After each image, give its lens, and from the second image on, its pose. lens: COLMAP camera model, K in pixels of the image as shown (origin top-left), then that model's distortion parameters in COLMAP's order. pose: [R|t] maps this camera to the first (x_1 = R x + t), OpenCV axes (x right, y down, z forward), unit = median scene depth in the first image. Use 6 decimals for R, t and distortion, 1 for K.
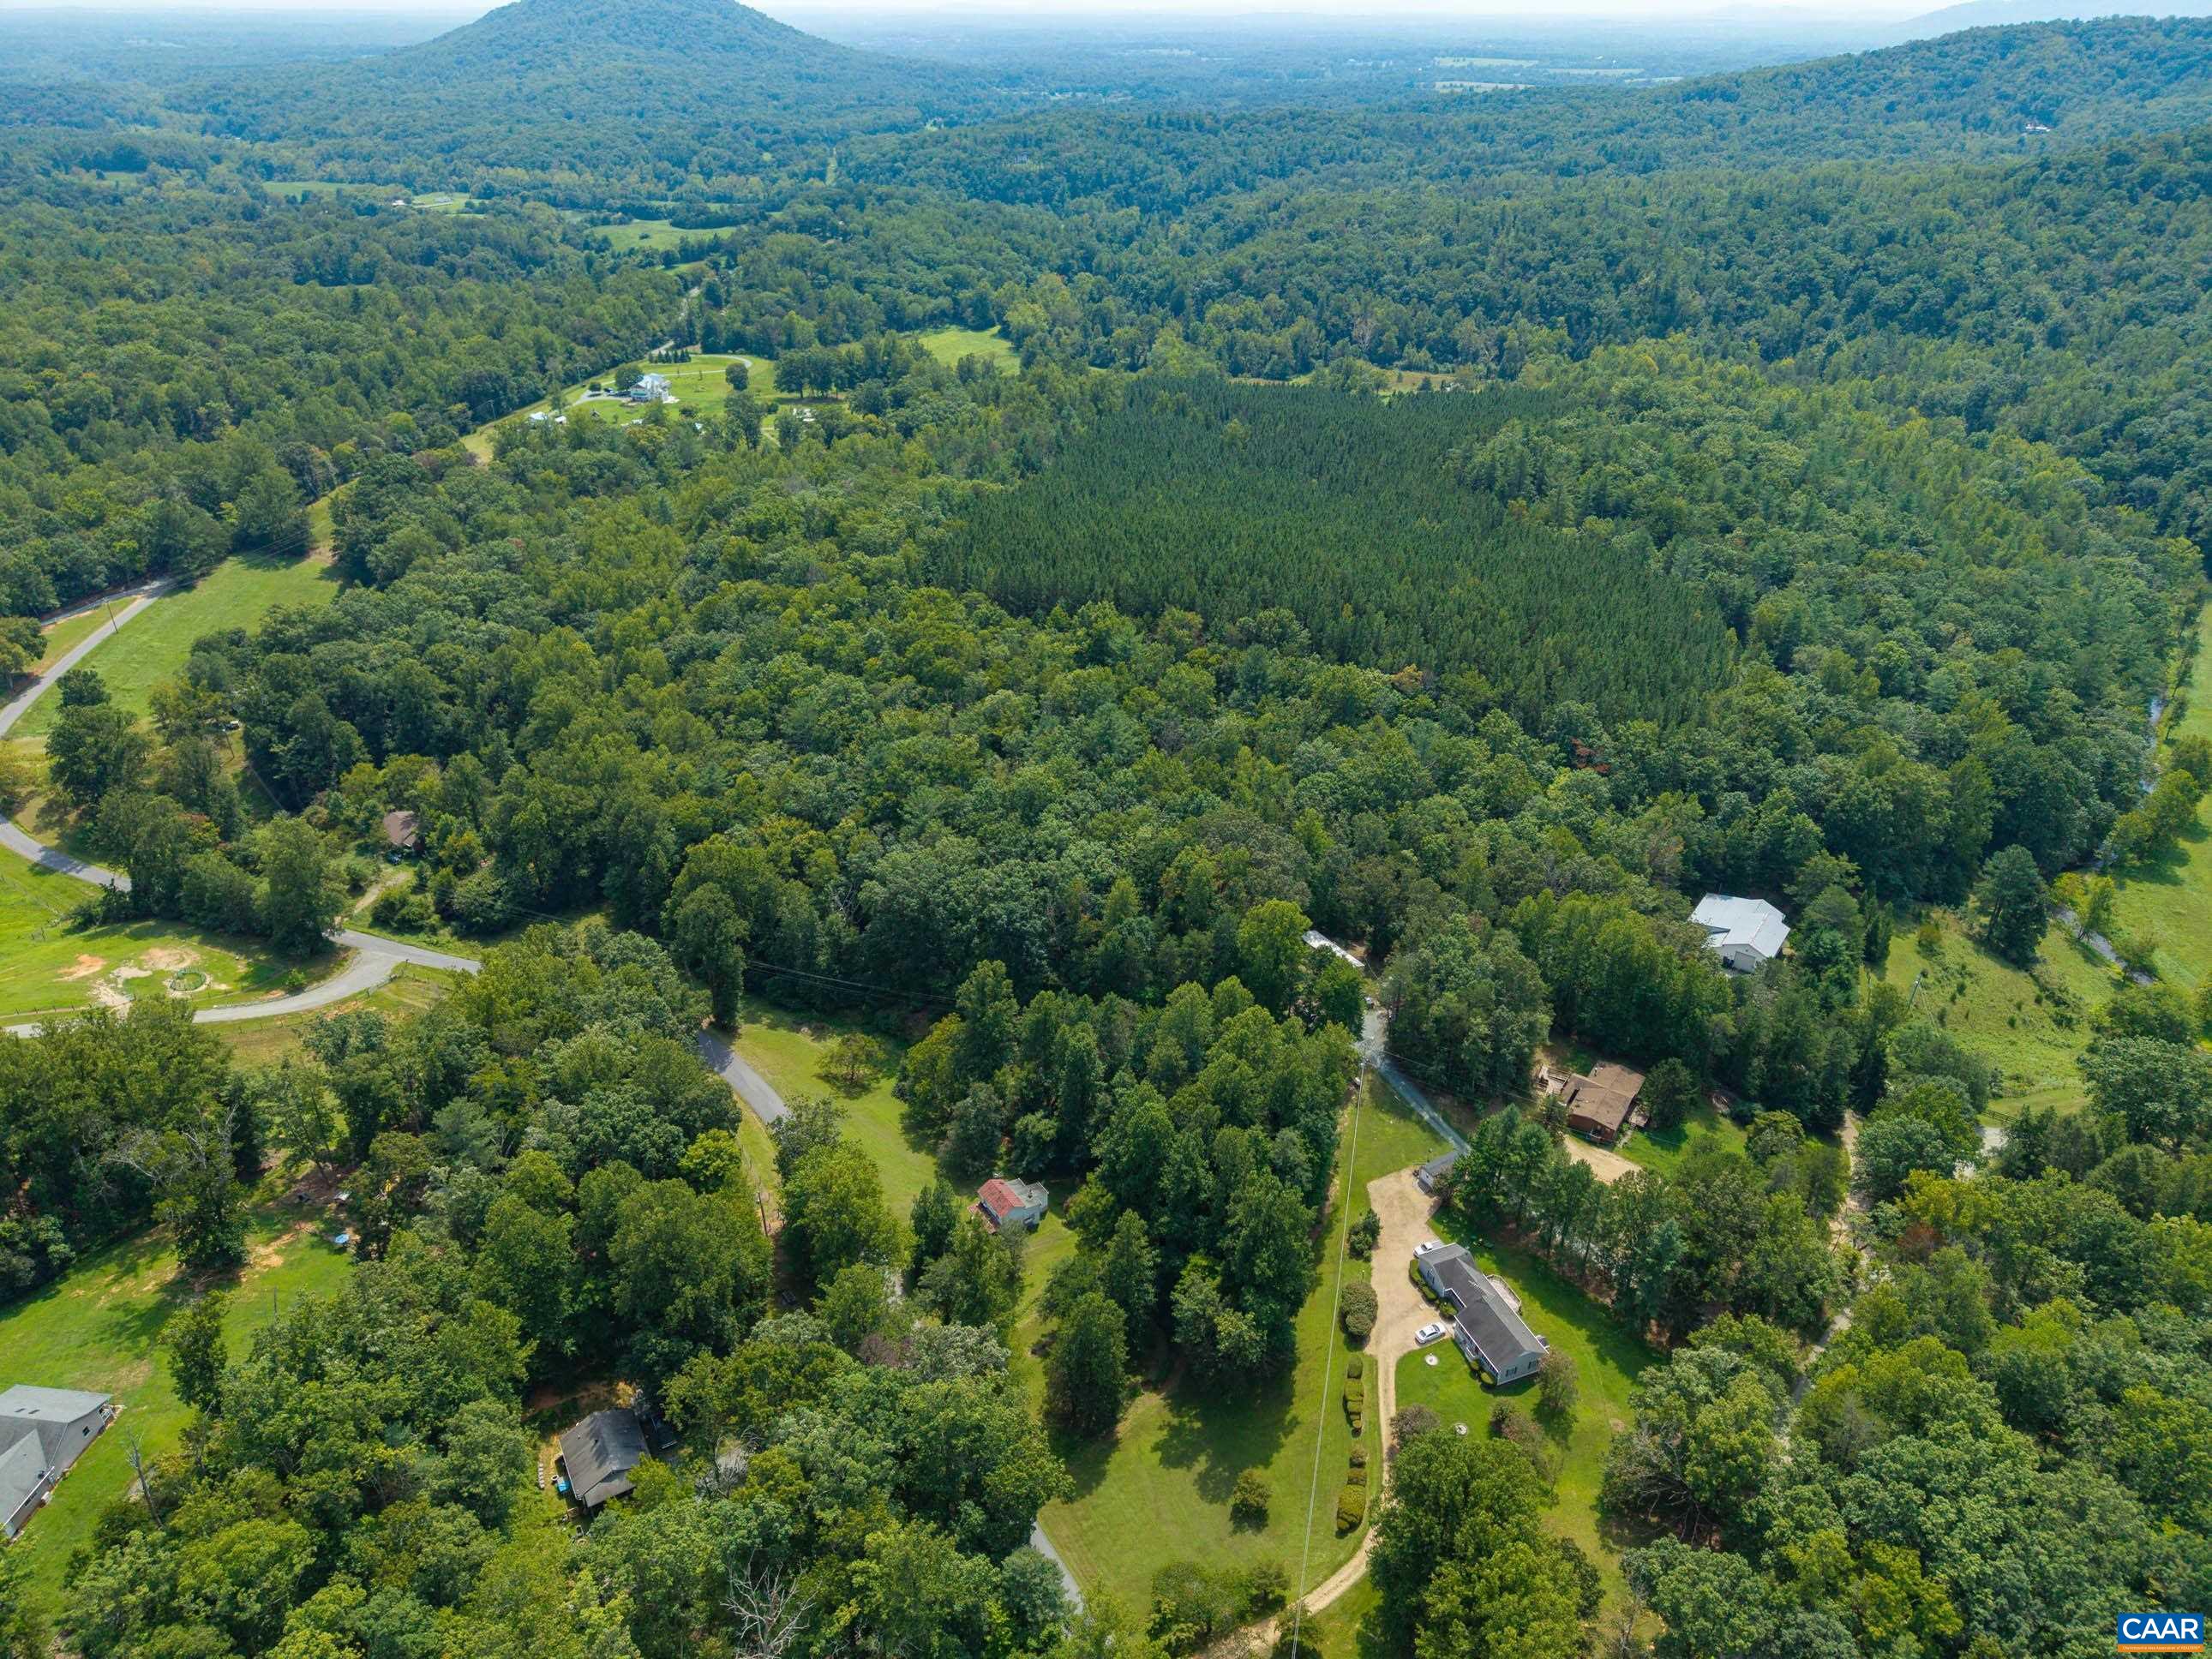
lens RADIAL K [[1489.3, 0, 1110.5], [0, 1489.3, 824.3], [0, 0, 1]] dist [0.021771, -0.018371]
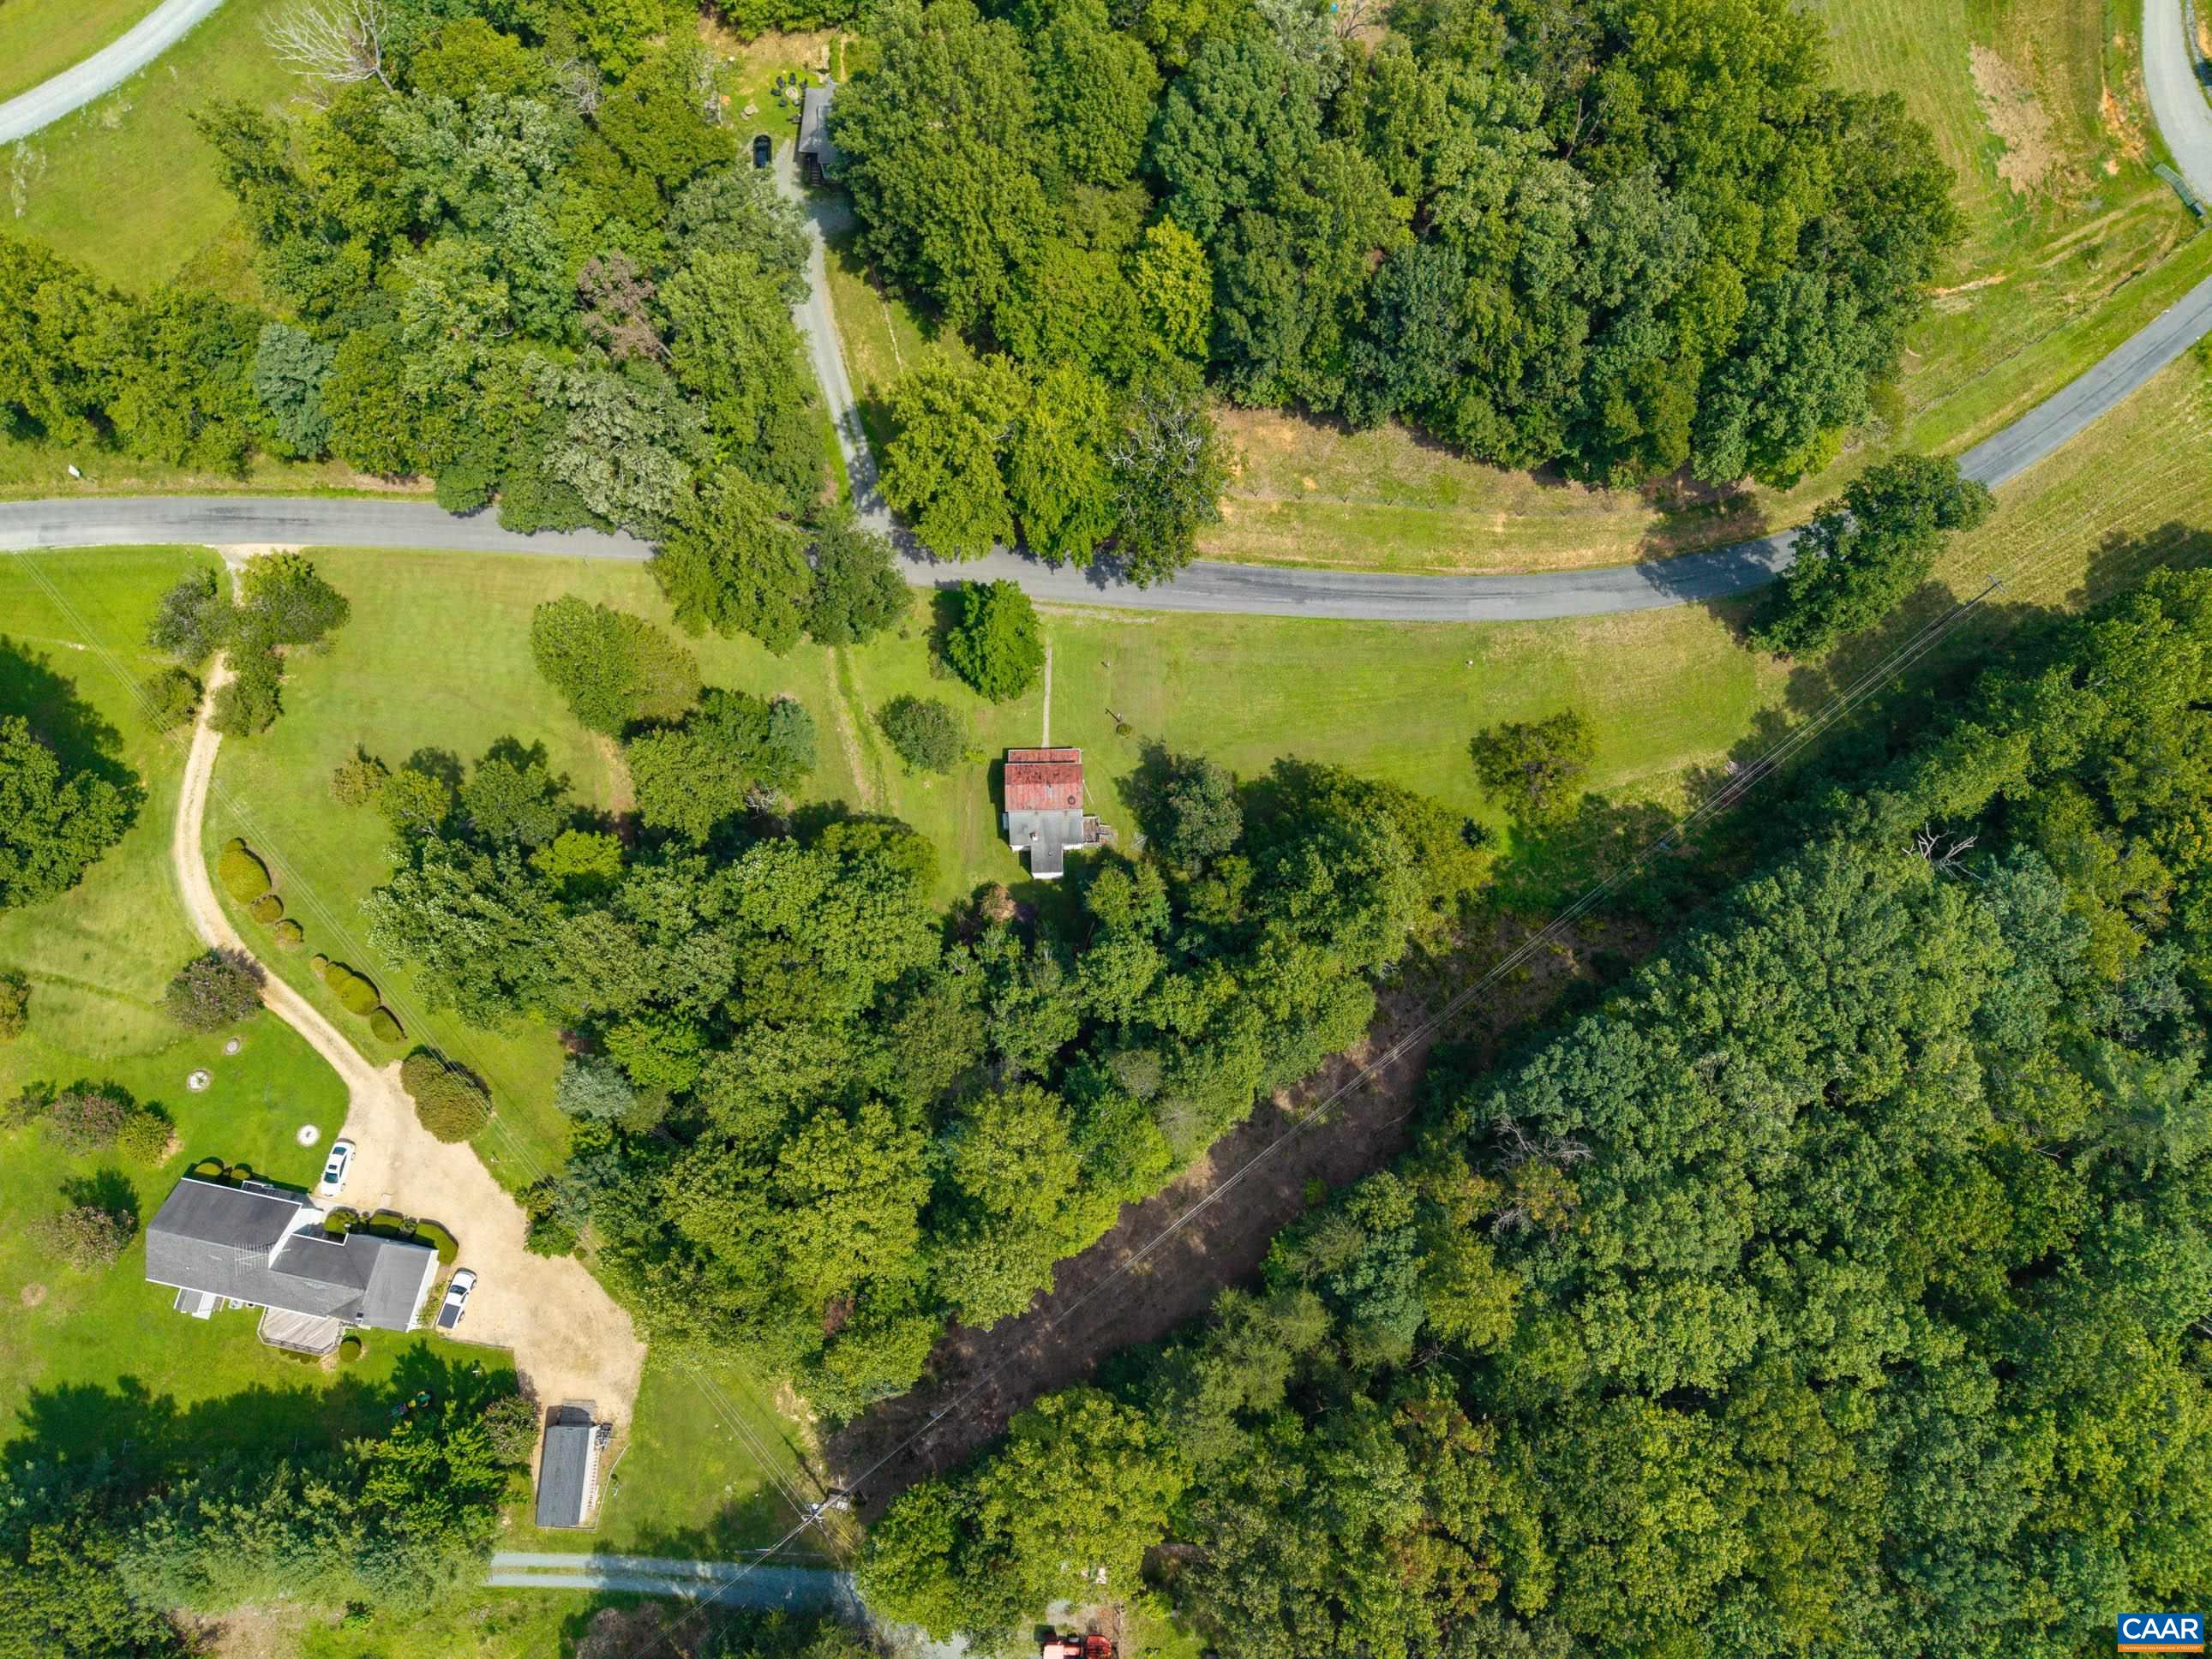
lens RADIAL K [[1488.0, 0, 1106.0], [0, 1488.0, 829.5], [0, 0, 1]] dist [0.024508, -0.018183]
pose [[-0.561004, 0.795403, -0.229366, 0.030265], [-0.414980, -0.030473, 0.909320, -0.145803], [0.716287, 0.605314, 0.347172, 0.405204]]
